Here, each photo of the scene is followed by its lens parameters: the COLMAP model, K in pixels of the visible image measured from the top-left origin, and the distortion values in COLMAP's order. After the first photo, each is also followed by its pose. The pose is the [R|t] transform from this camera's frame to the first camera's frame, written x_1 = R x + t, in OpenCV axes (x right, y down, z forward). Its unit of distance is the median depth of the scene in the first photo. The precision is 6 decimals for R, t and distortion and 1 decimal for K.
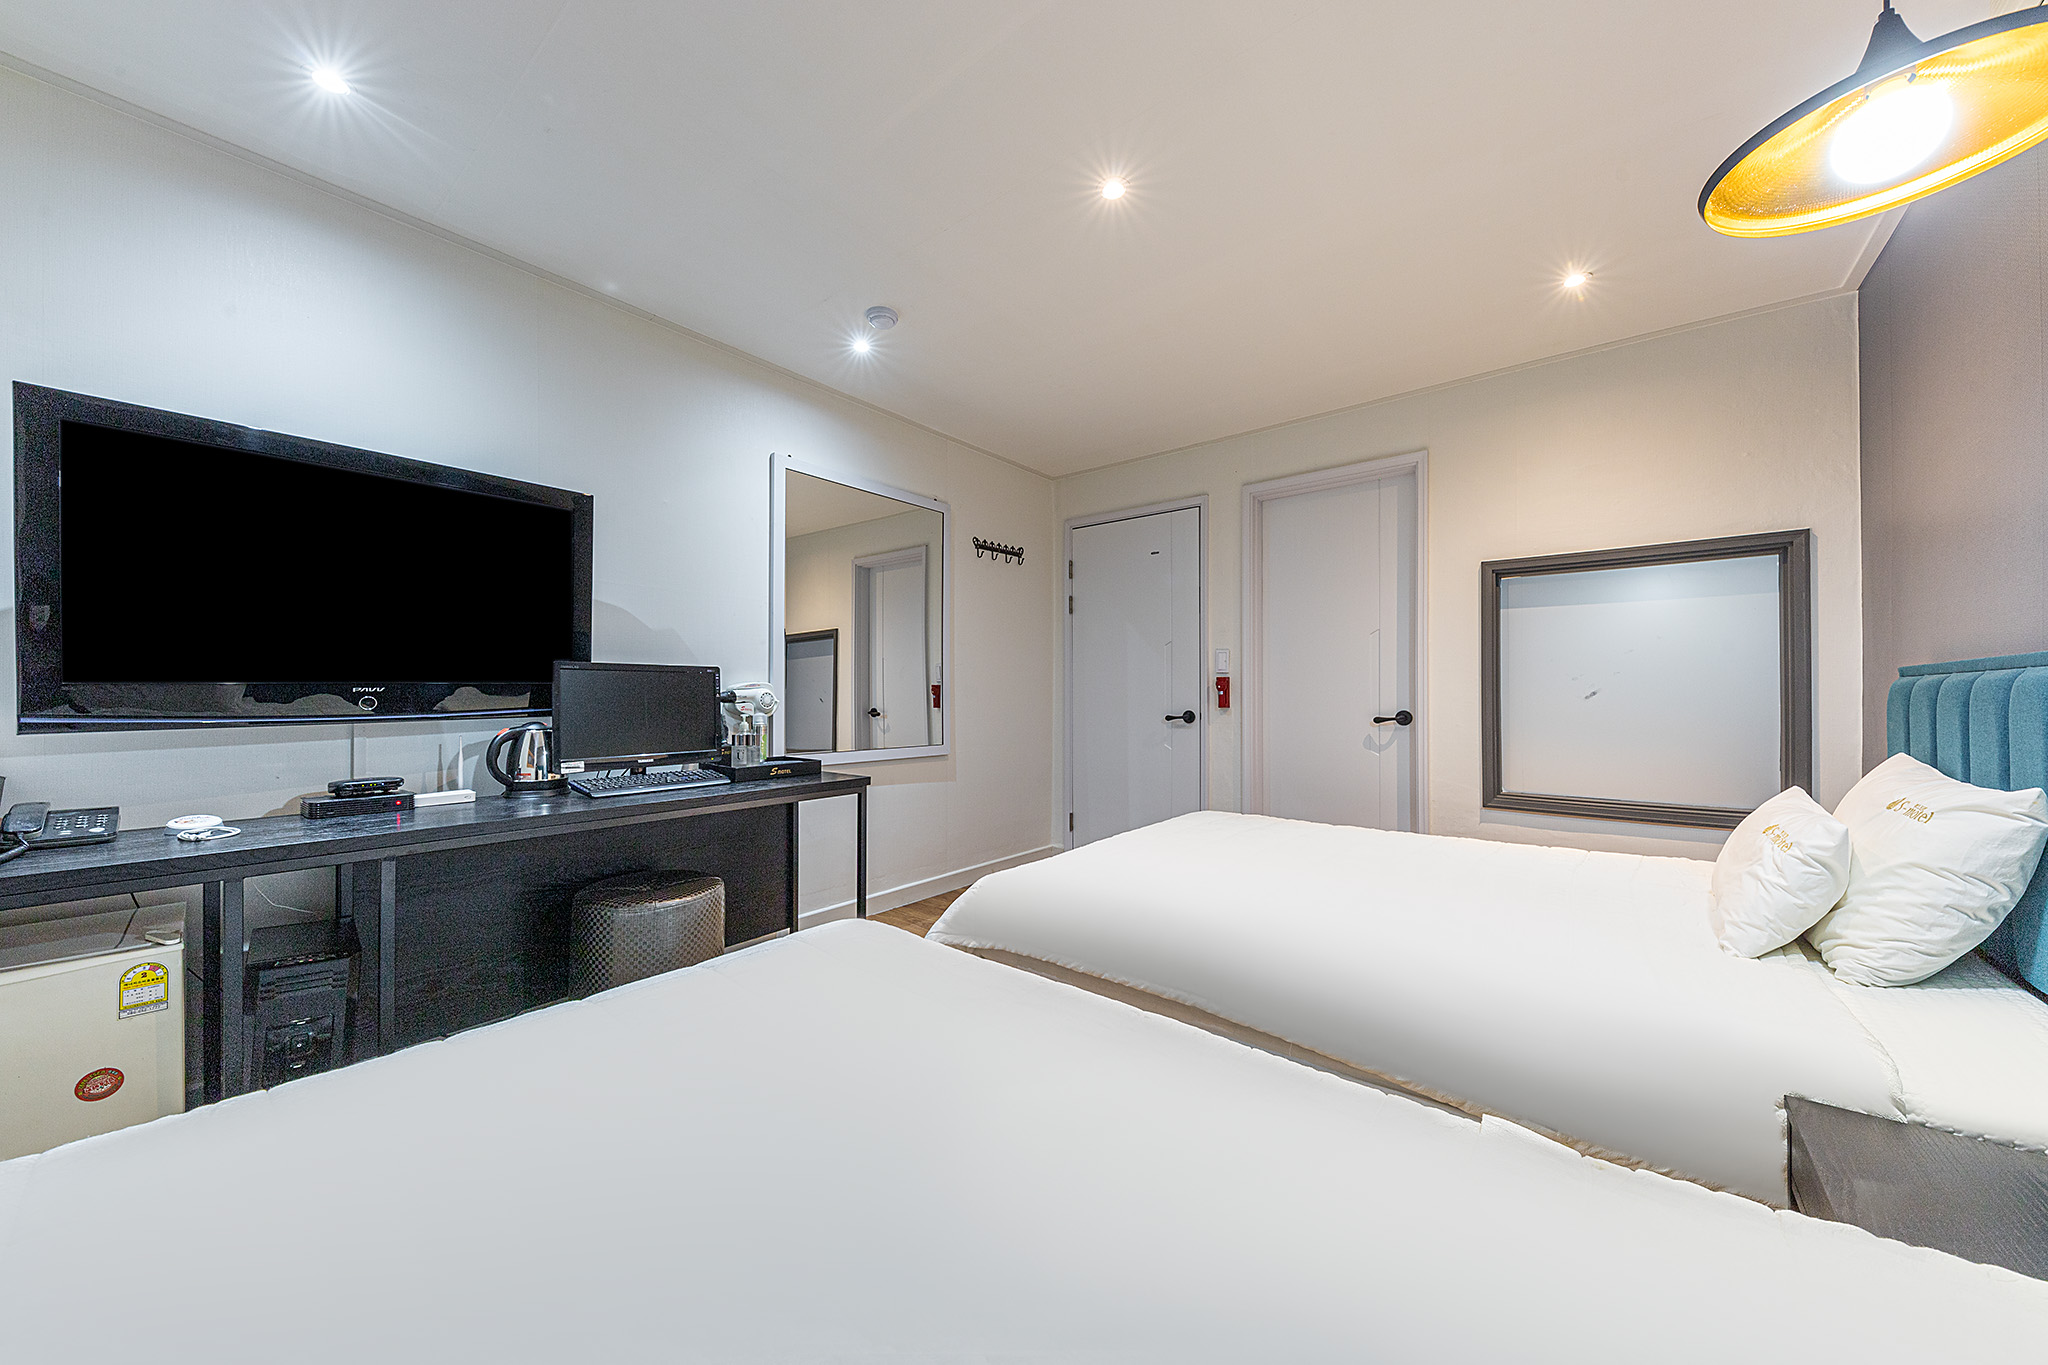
lens RADIAL K [[722.4, 0, 1031.0], [0, 722.4, 675.9], [0, 0, 1]] dist [0.001635, -0.000218]
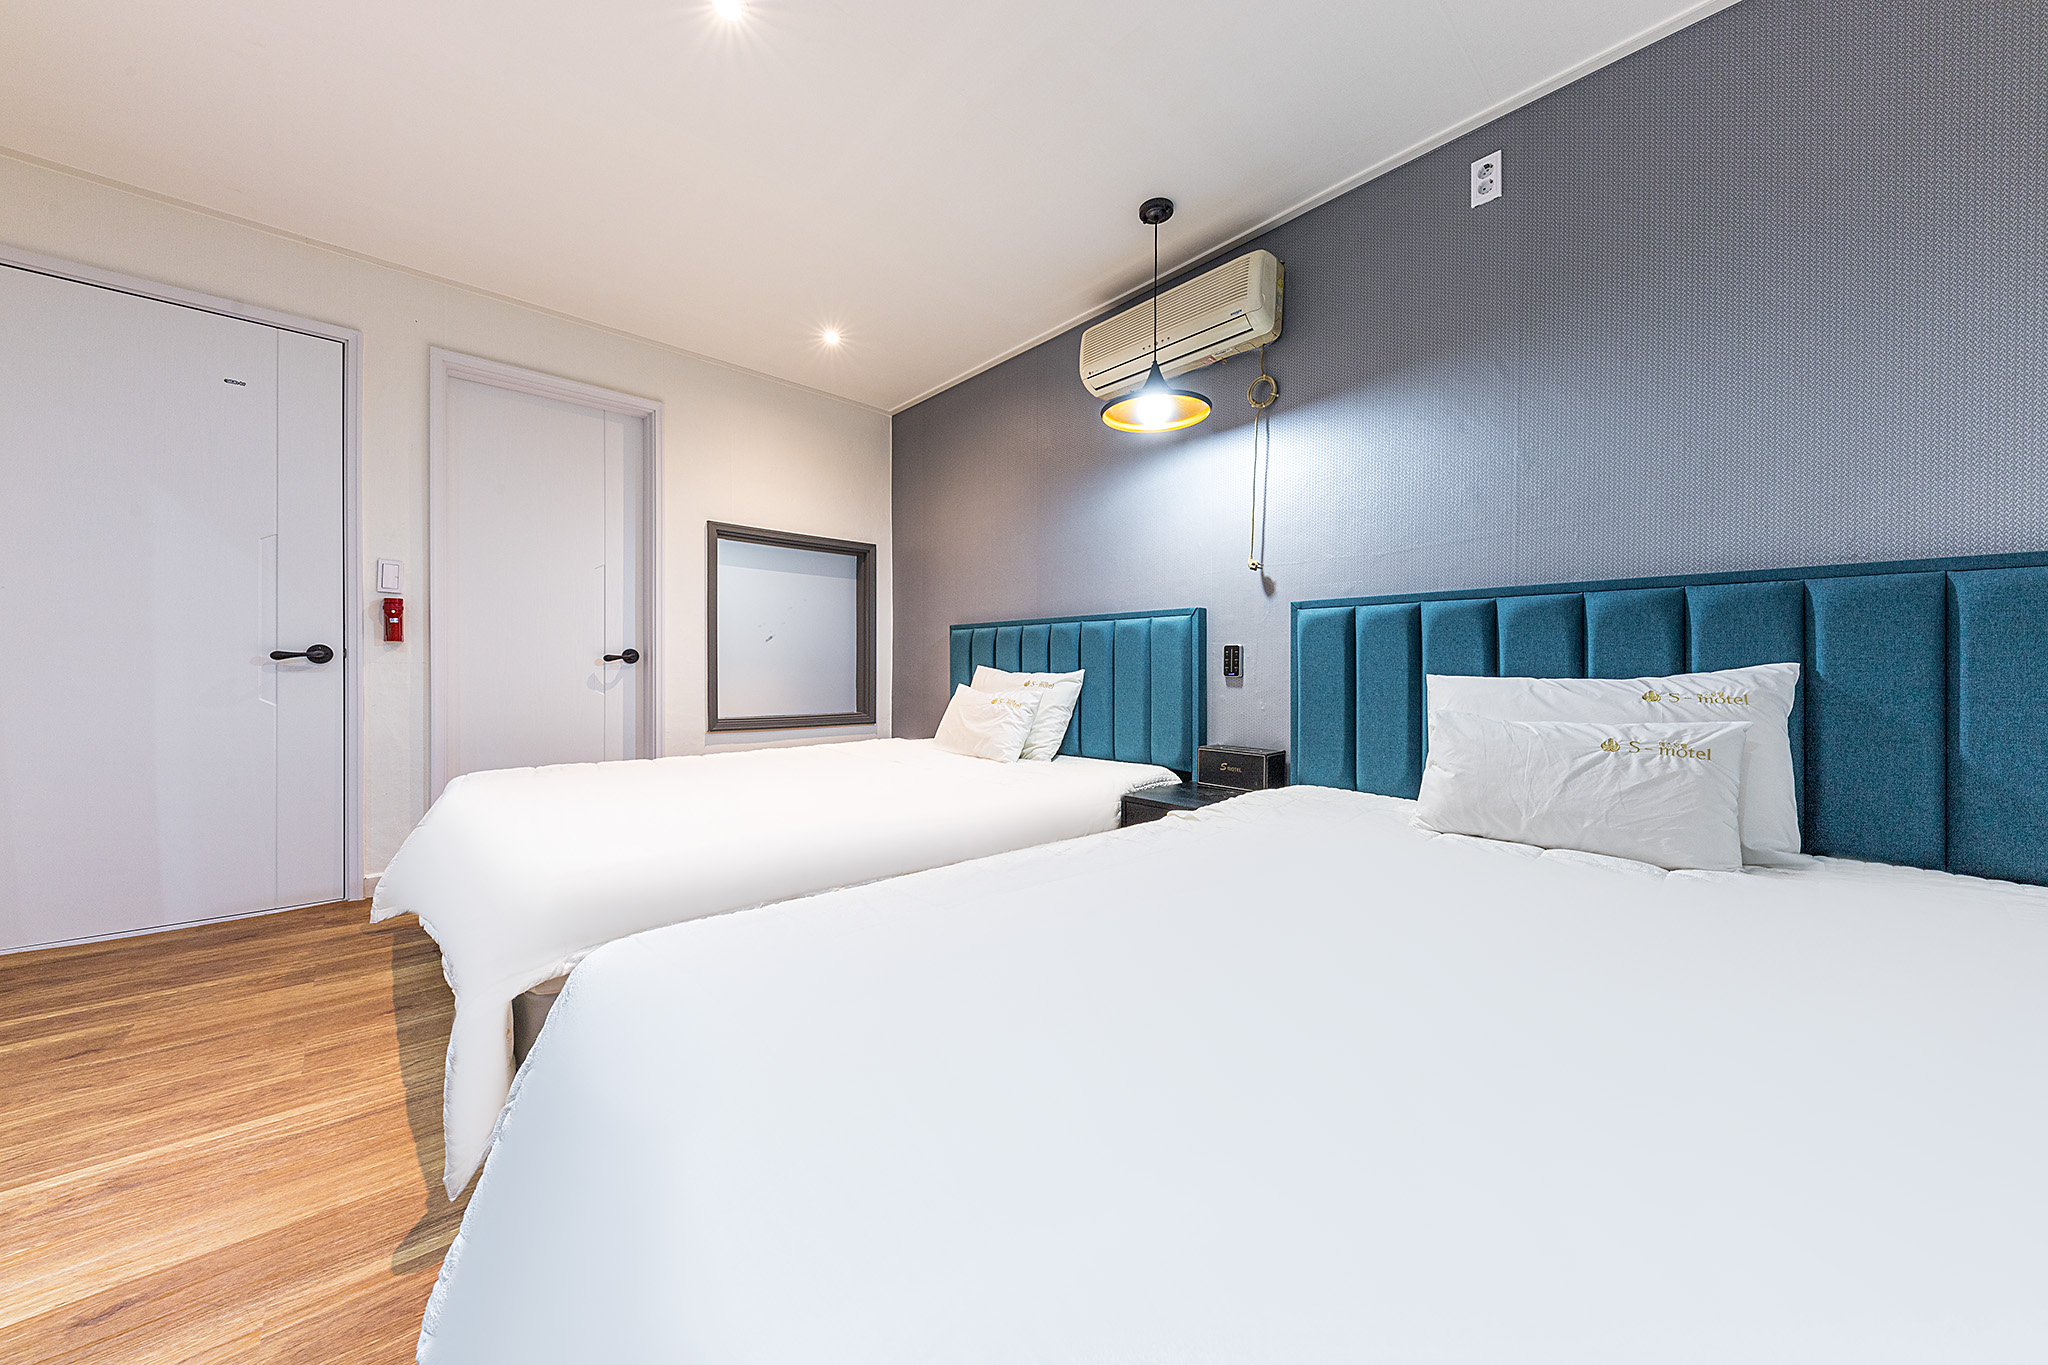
lens RADIAL K [[722.4, 0, 1031.0], [0, 722.4, 675.9], [0, 0, 1]] dist [0.001635, -0.000218]
pose [[0.130693, -0.005889, 0.991405, -0.419527], [-0.034110, 0.999364, 0.010433, 0.055775], [-0.990836, -0.035180, 0.130409, 0.306442]]
